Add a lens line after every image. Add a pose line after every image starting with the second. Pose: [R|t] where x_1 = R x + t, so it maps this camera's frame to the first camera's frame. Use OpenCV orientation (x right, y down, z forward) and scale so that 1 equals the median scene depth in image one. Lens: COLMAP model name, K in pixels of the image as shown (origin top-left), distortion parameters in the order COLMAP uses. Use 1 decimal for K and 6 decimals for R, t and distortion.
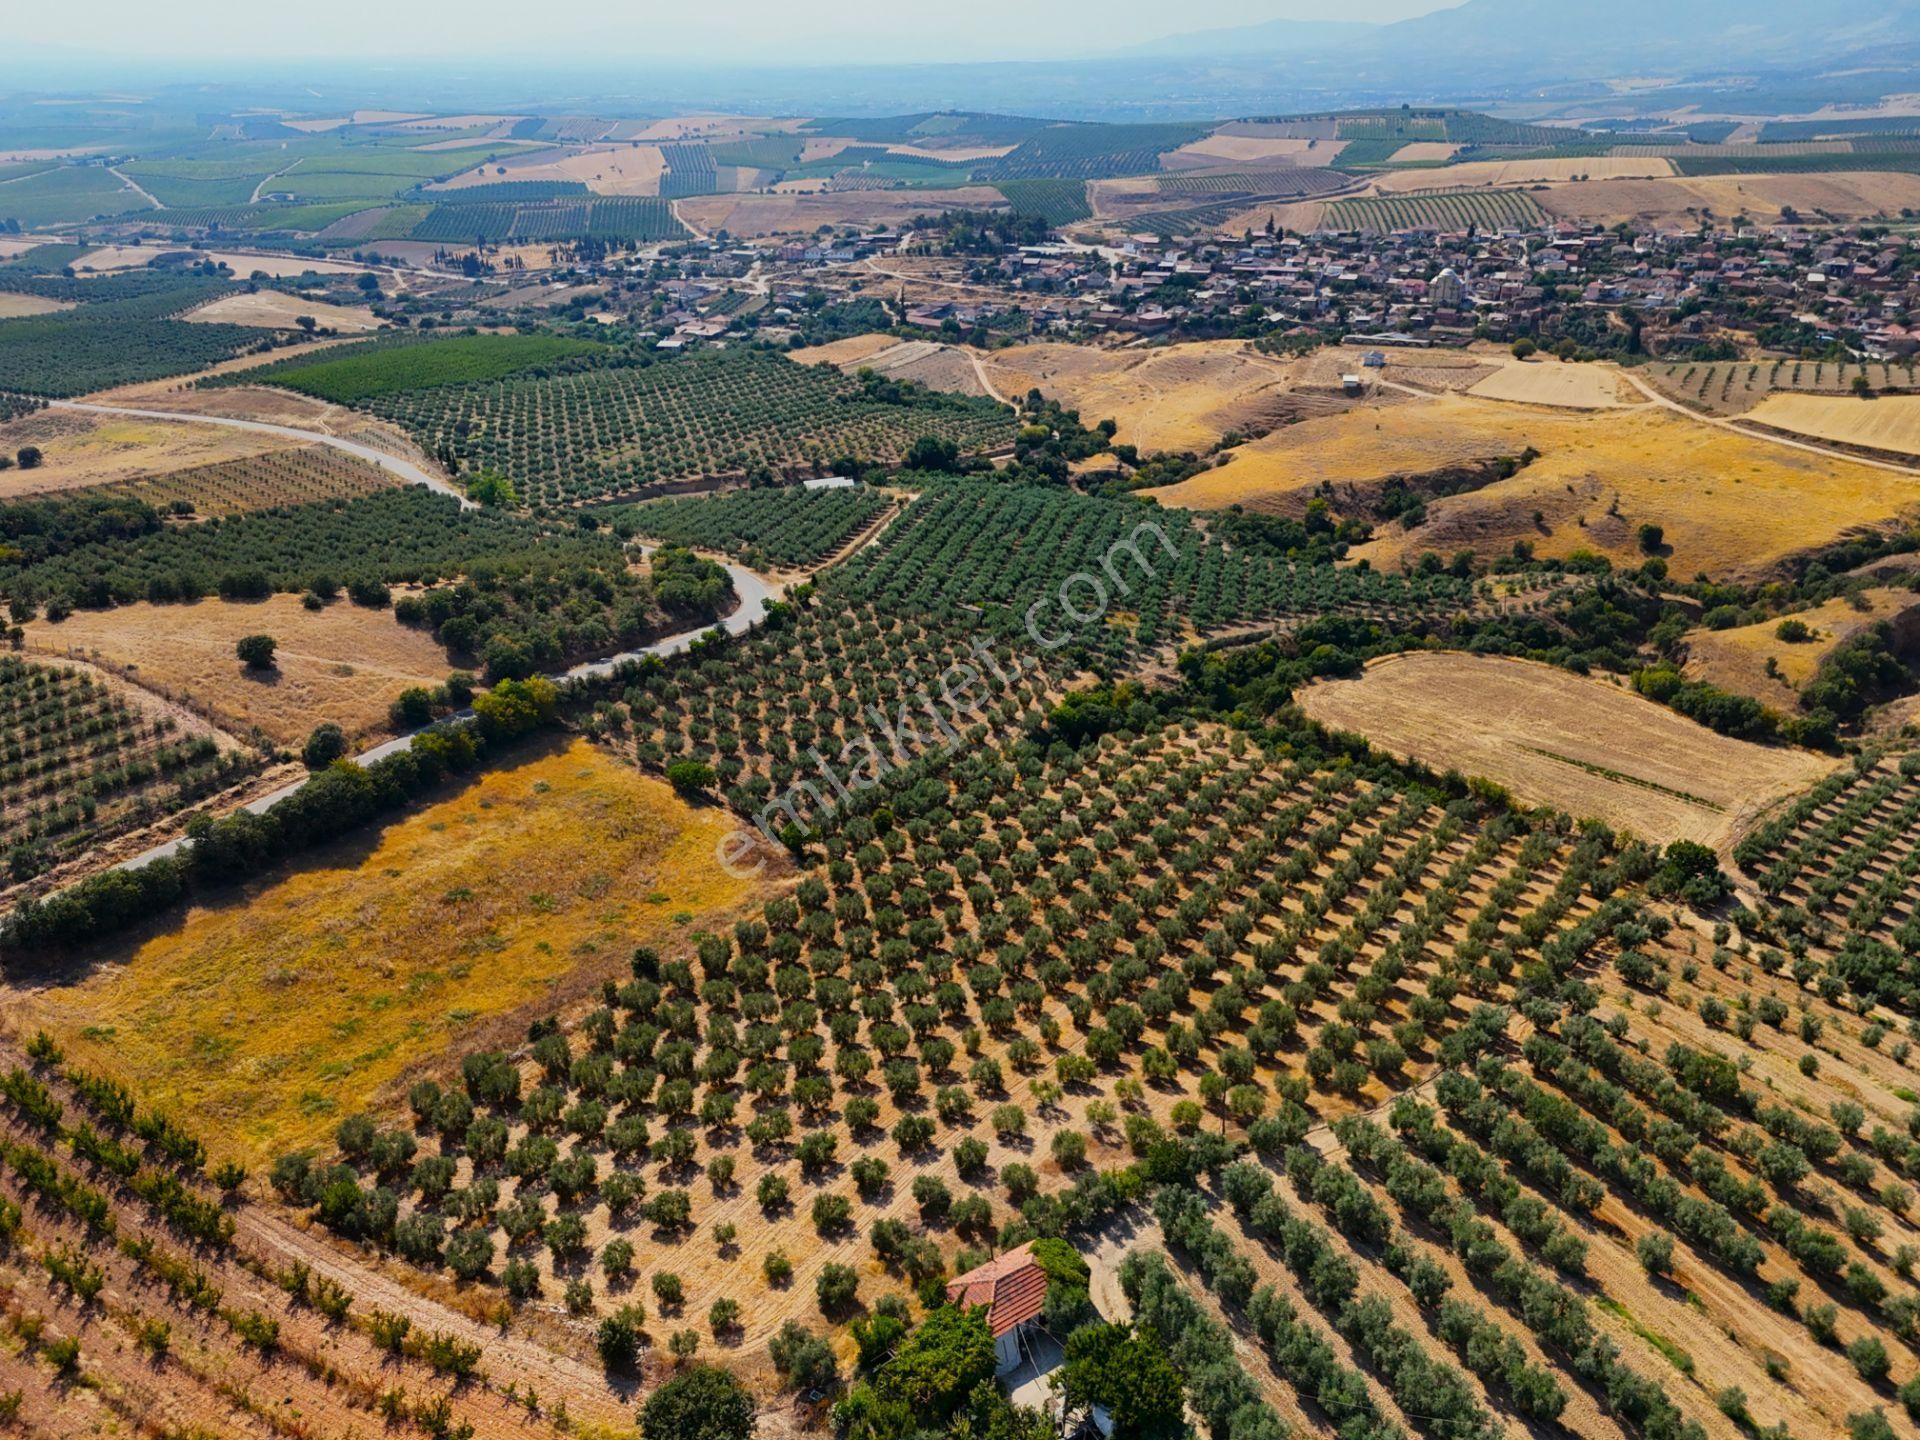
lens RADIAL K [[1419.5, 0, 957.3], [0, 1419.5, 711.0], [0, 0, 1]] dist [0.059930, -0.050237]
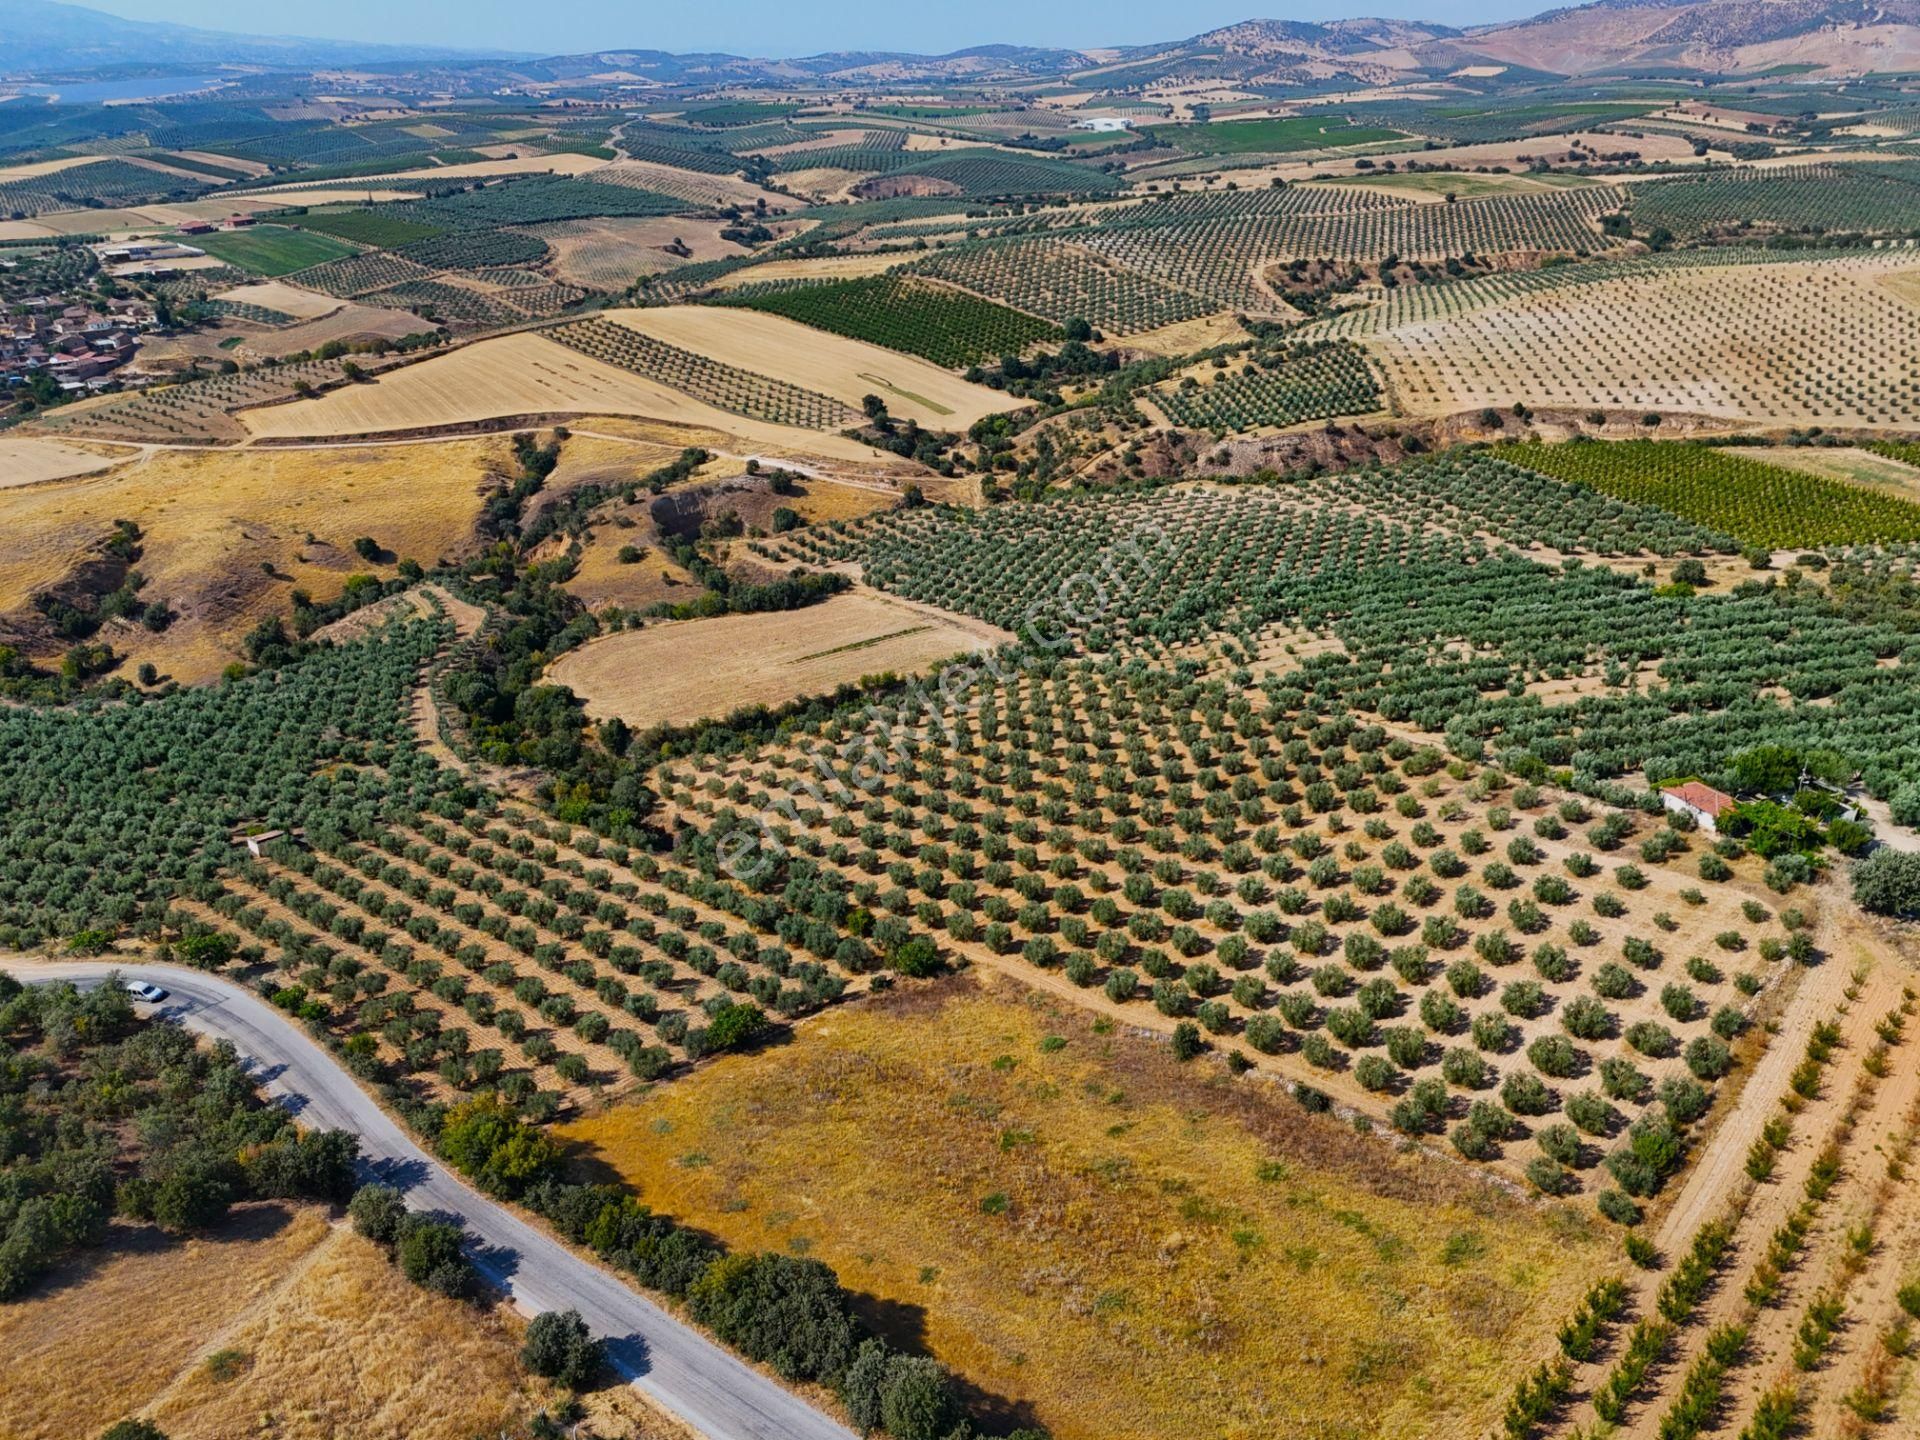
lens RADIAL K [[1419.5, 0, 971.4], [0, 1419.5, 722.6], [0, 0, 1]] dist [0.059930, -0.050237]
pose [[0.163549, -0.402370, 0.900750, -0.330083], [0.415112, 0.856348, 0.307164, -0.115266], [-0.894949, 0.323676, 0.307083, 0.252343]]
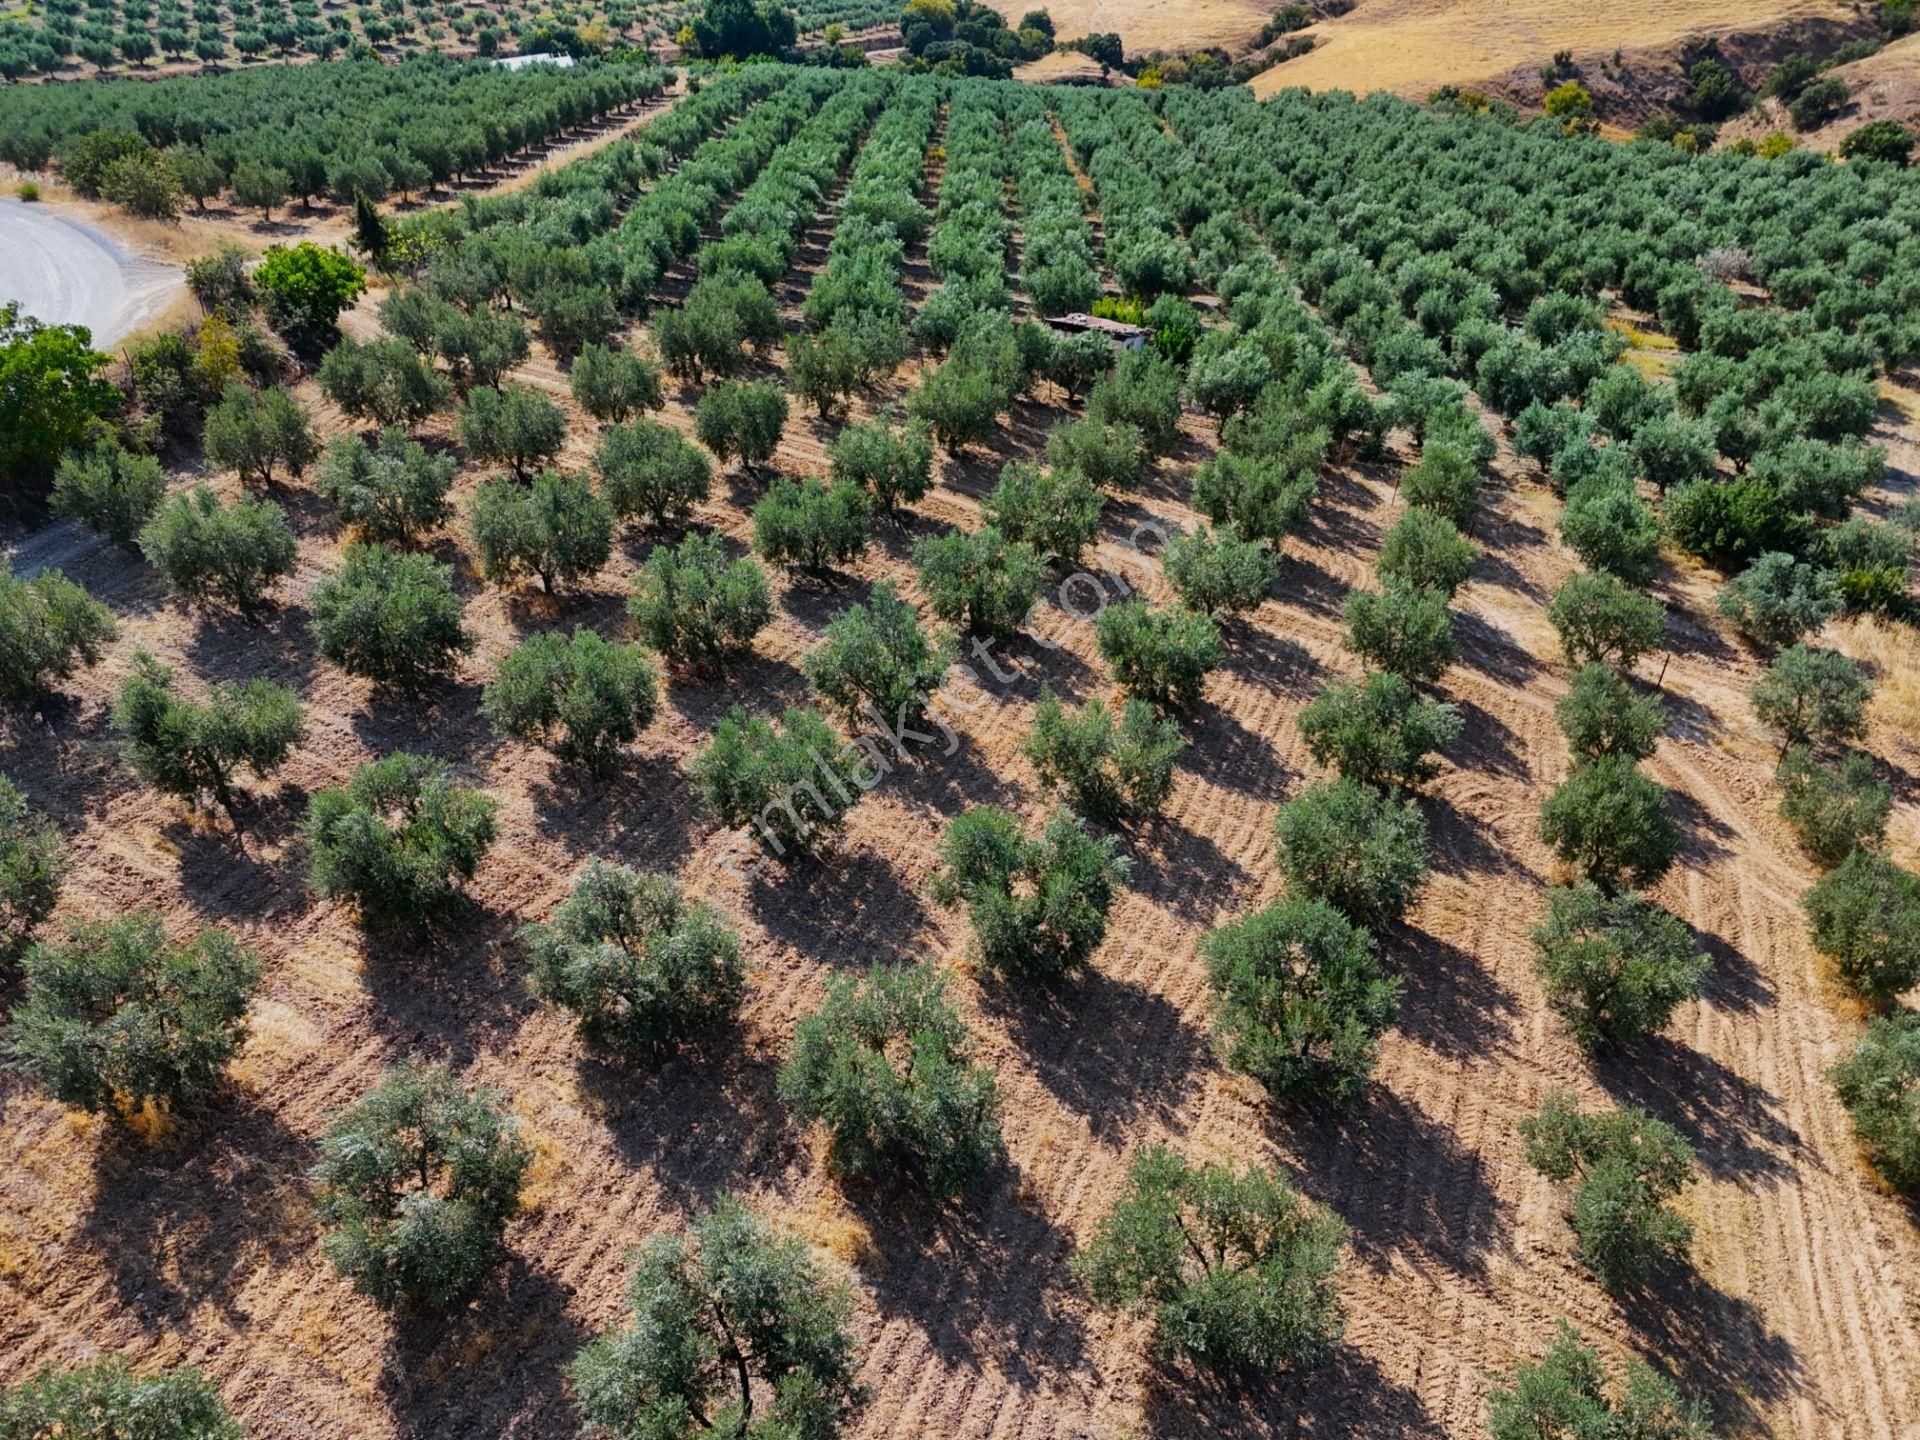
lens RADIAL K [[1419.5, 0, 963.6], [0, 1419.5, 712.8], [0, 0, 1]] dist [0.059930, -0.050237]
pose [[0.986994, -0.088272, 0.134351, -0.027630], [0.065455, 0.984008, 0.165660, -0.029436], [-0.146826, -0.154711, 0.976989, 0.446464]]
